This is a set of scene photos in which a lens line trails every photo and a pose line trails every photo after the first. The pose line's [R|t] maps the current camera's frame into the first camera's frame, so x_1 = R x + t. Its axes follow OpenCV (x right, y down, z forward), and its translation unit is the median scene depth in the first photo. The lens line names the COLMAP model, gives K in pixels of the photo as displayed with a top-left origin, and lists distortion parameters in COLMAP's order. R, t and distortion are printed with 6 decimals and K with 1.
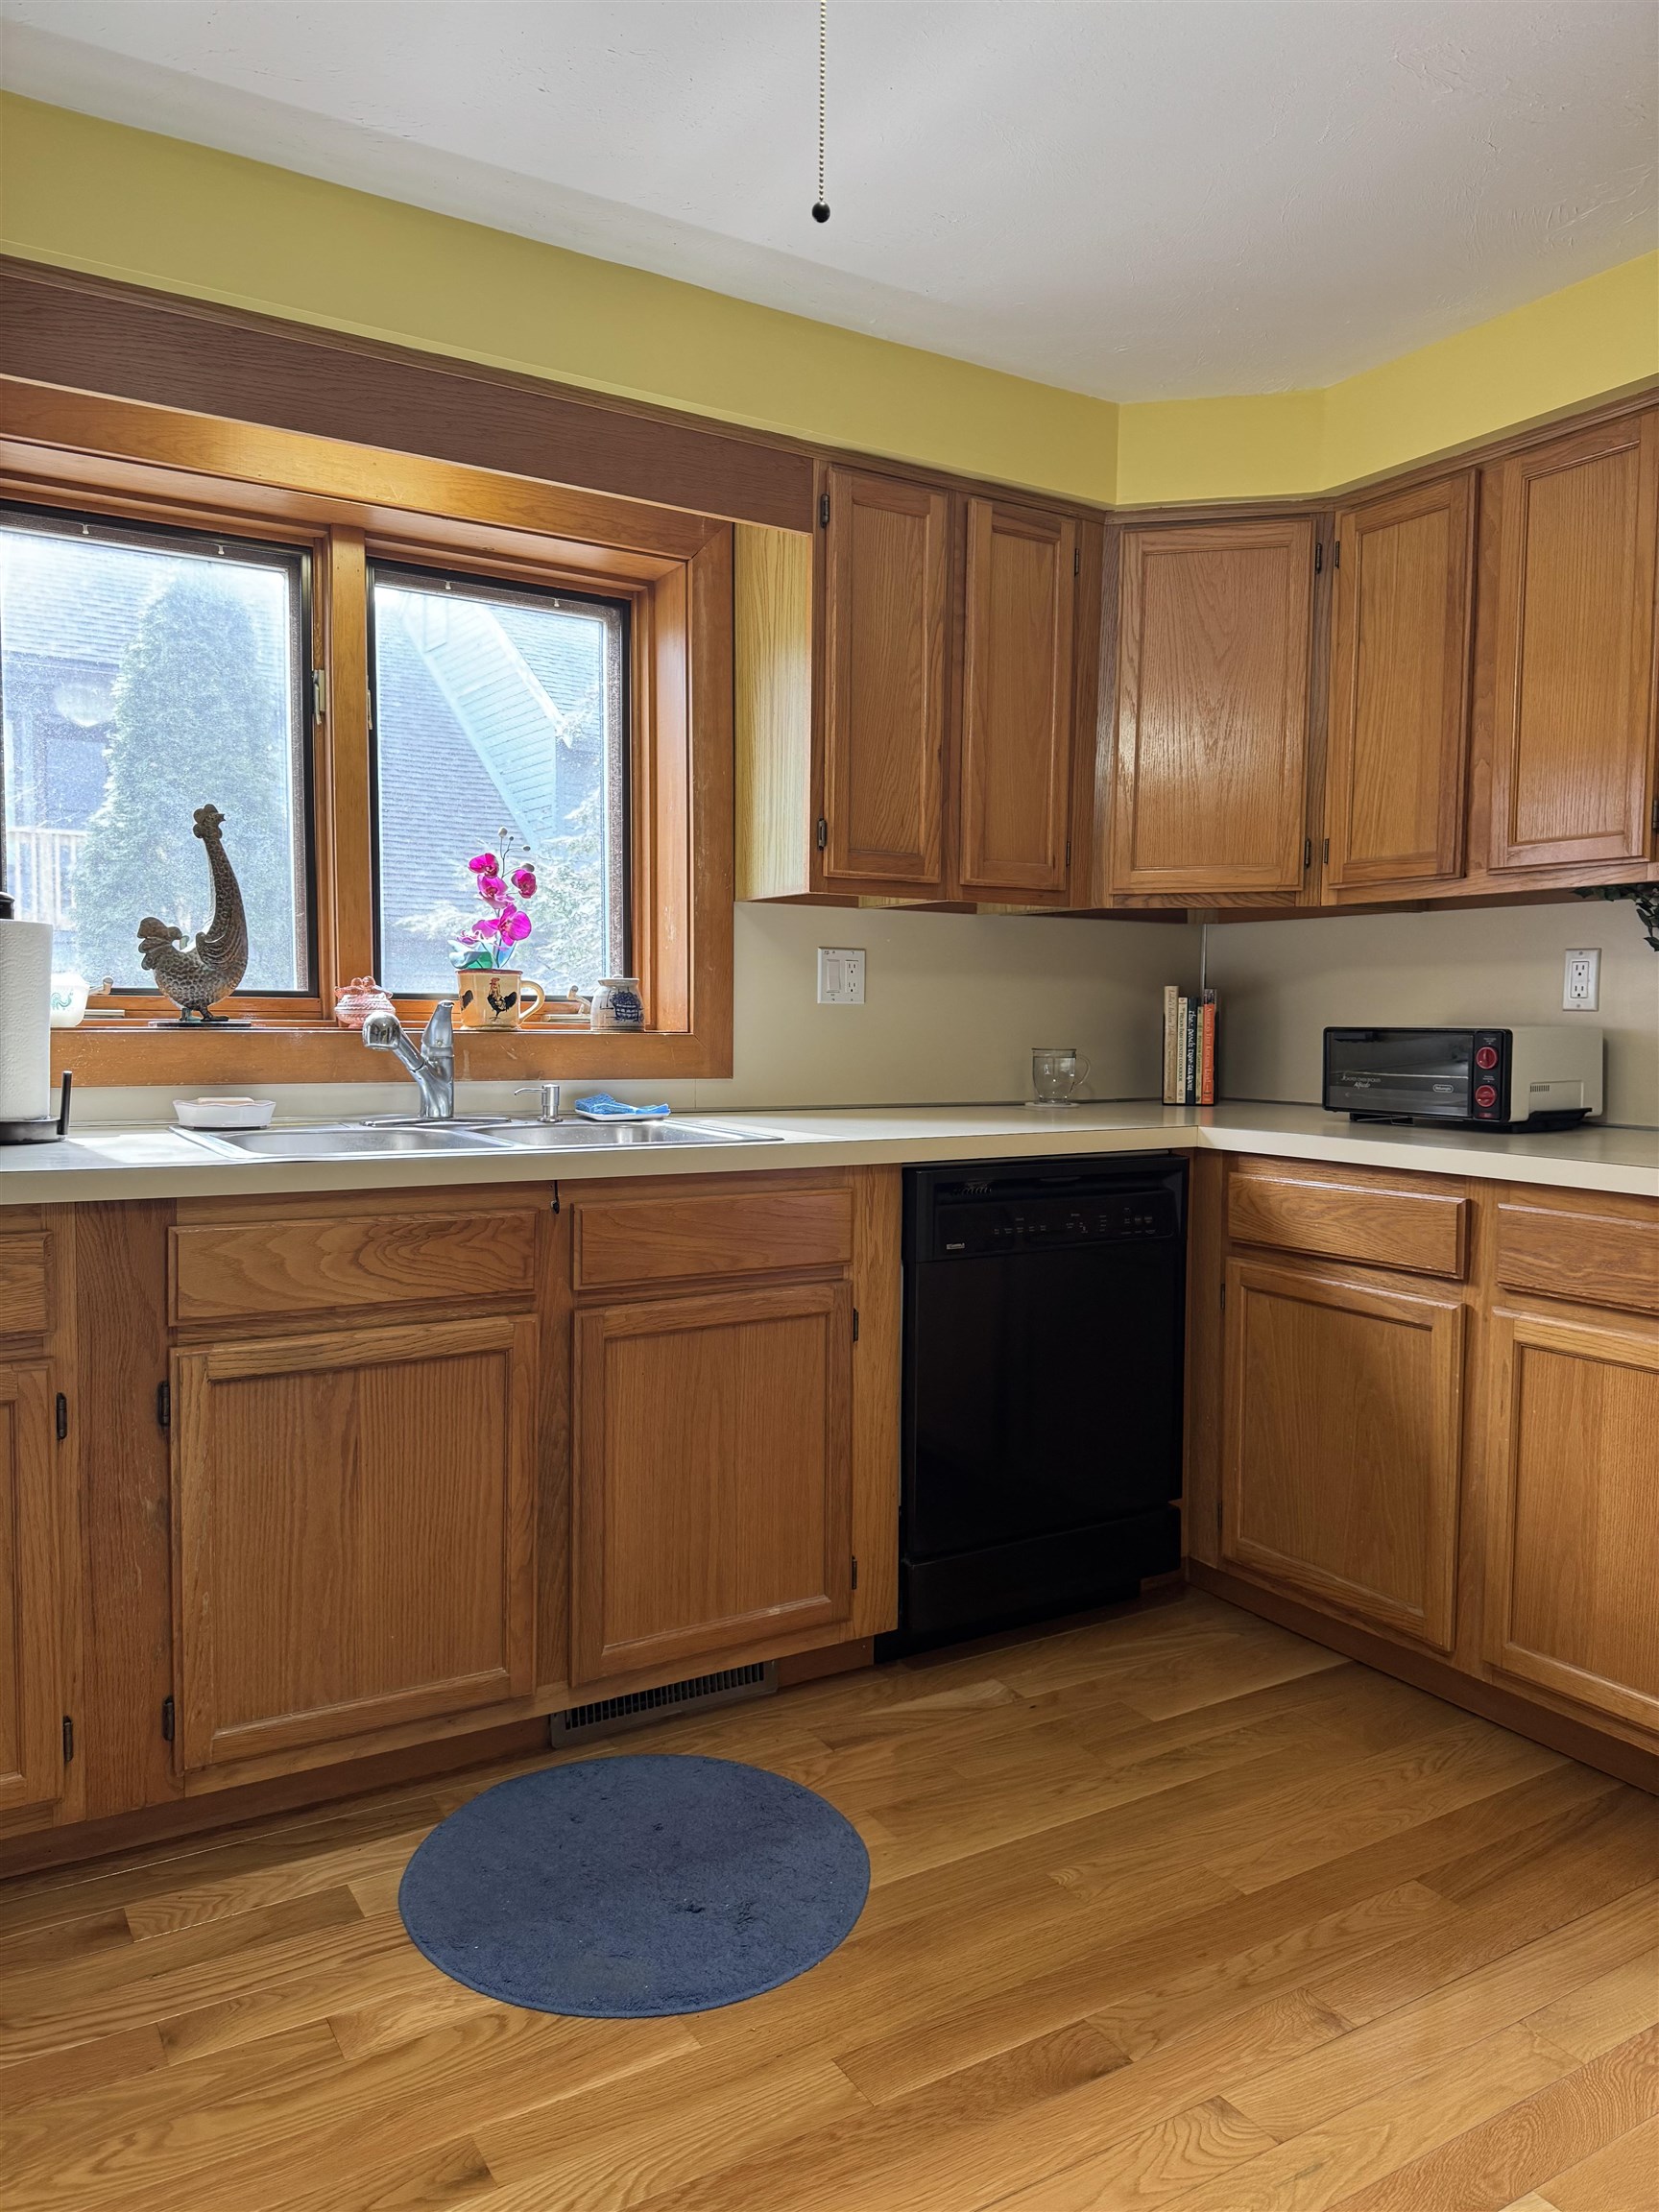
lens RADIAL K [[1560.9, 0, 830.8], [0, 1560.9, 1097.7], [0, 0, 1]] dist [0.084957, -0.117442]
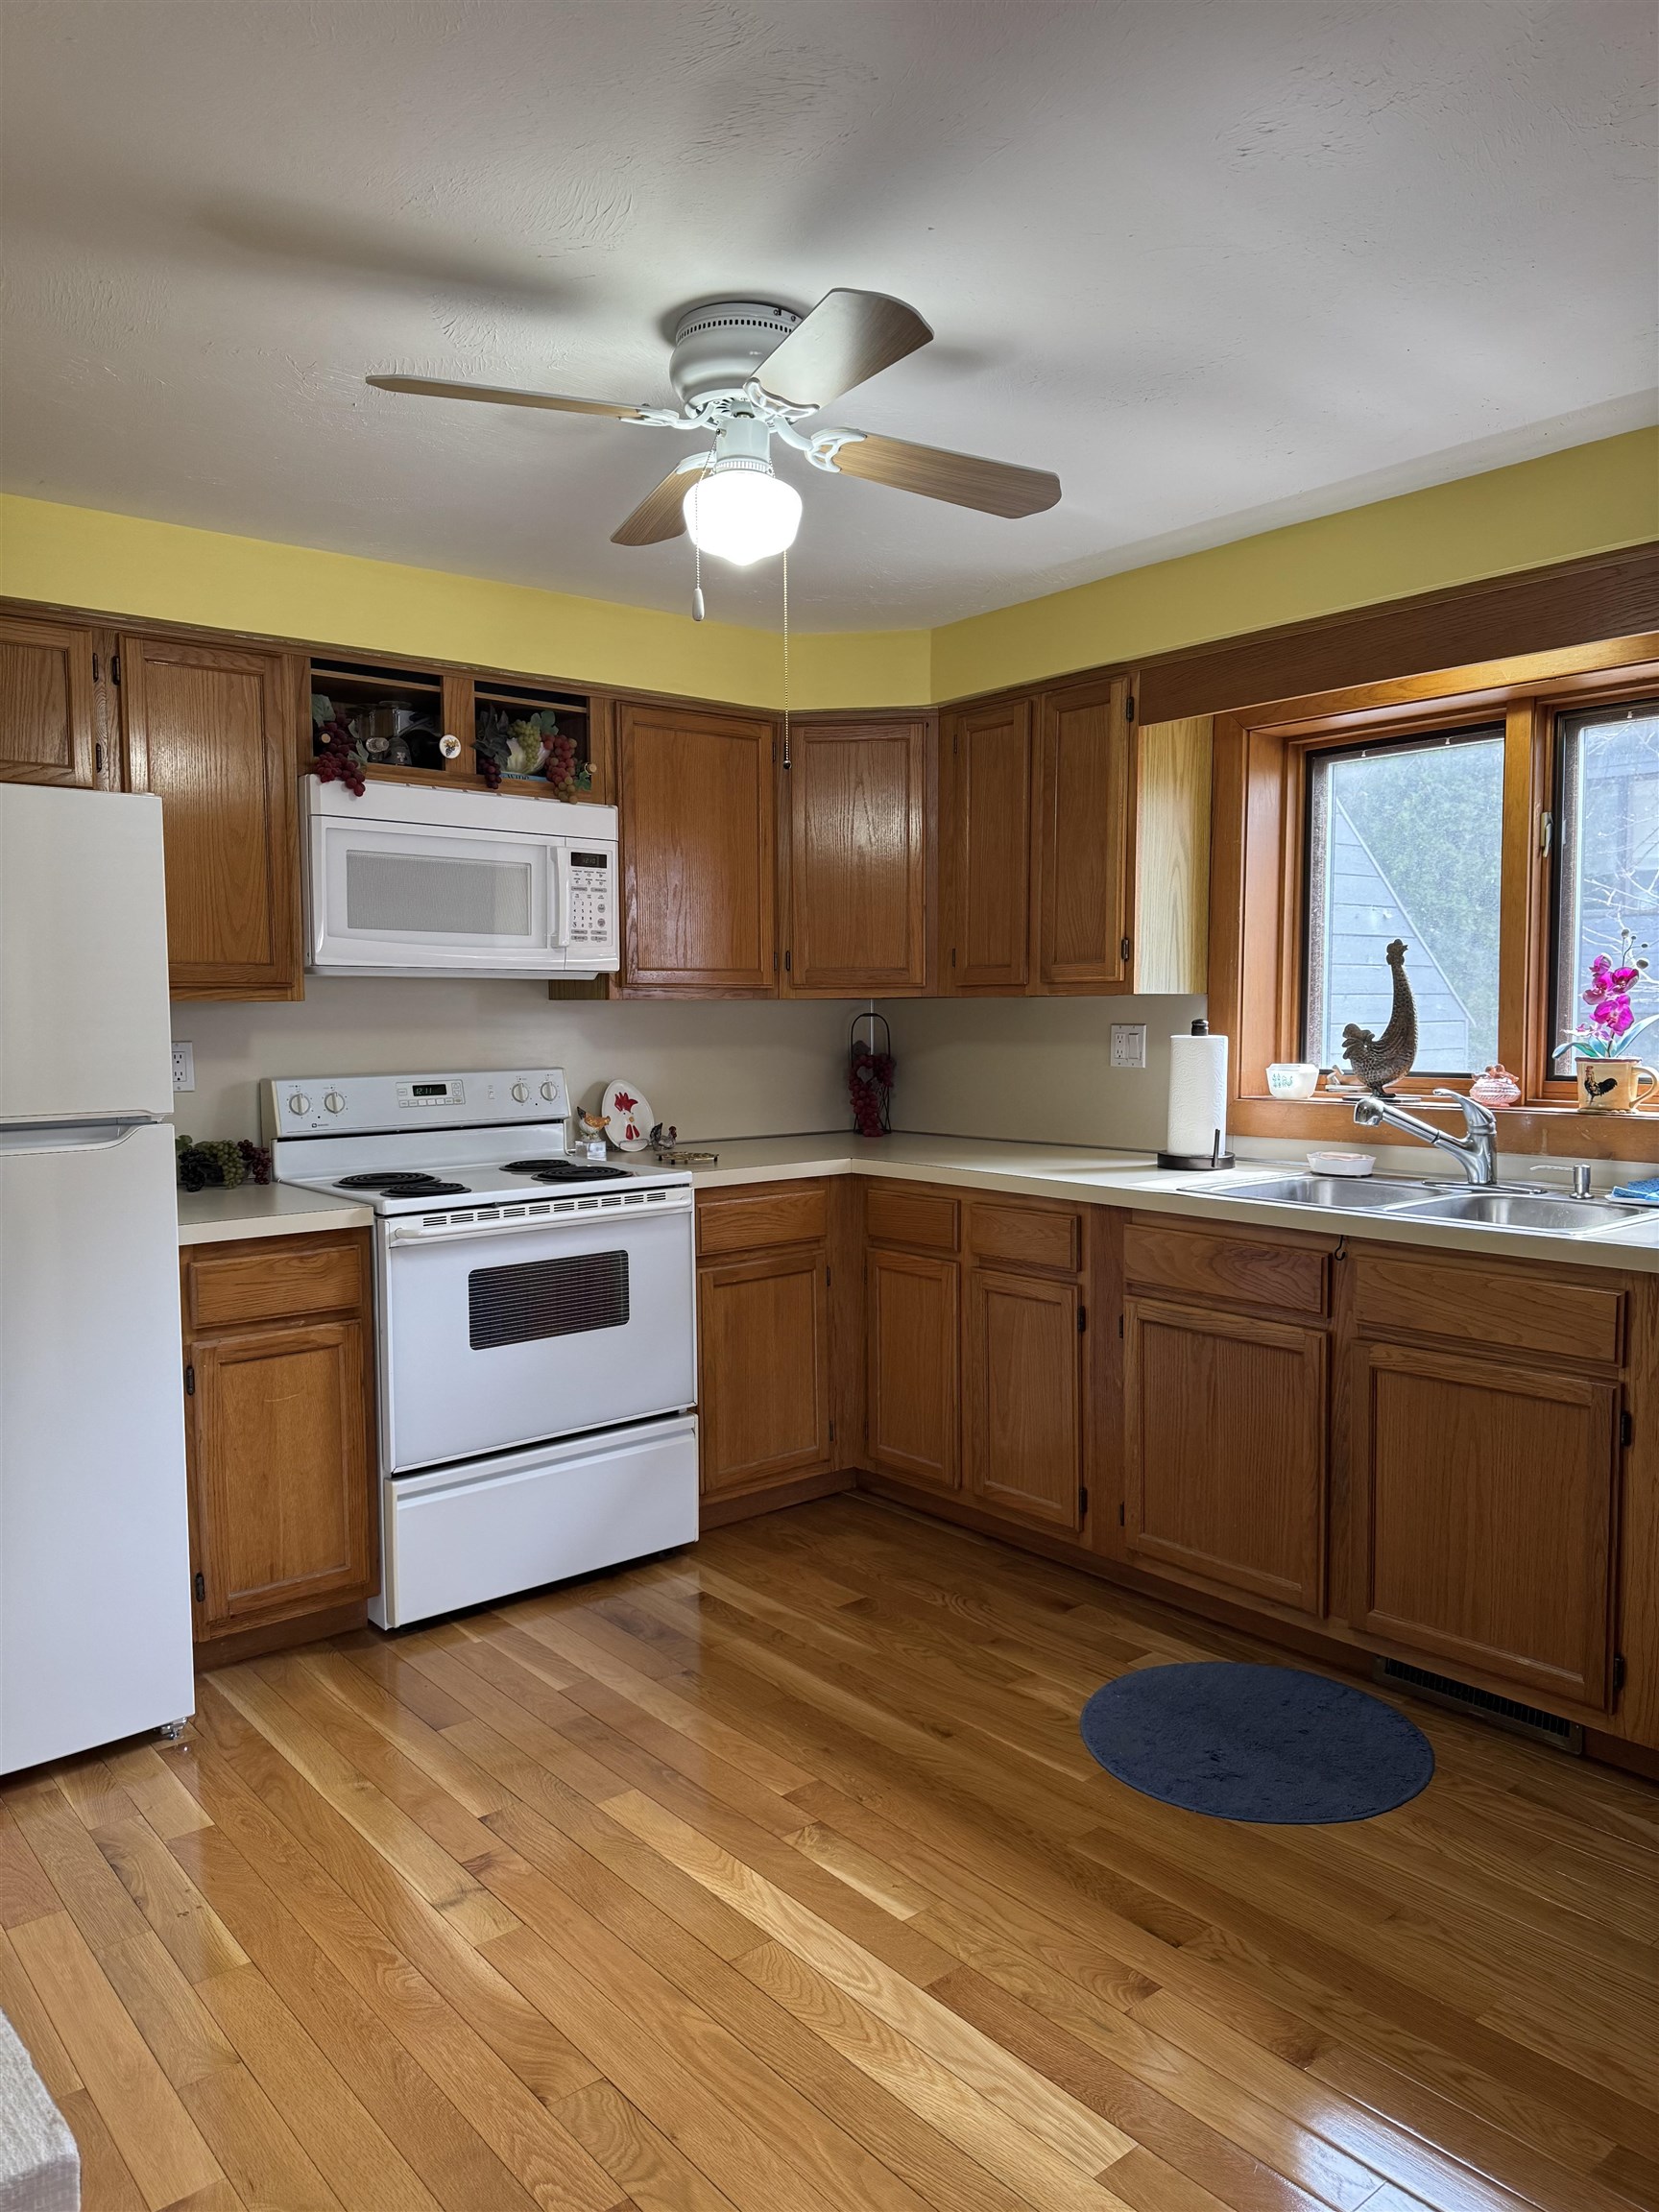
lens RADIAL K [[1559.0, 0, 822.5], [0, 1559.0, 1106.9], [0, 0, 1]] dist [0.082799, -0.106591]
pose [[0.146236, 0.053740, -0.987789, 0.983118], [-0.047974, 0.997734, 0.047179, -0.088596], [0.988086, 0.040489, 0.148483, 0.348245]]
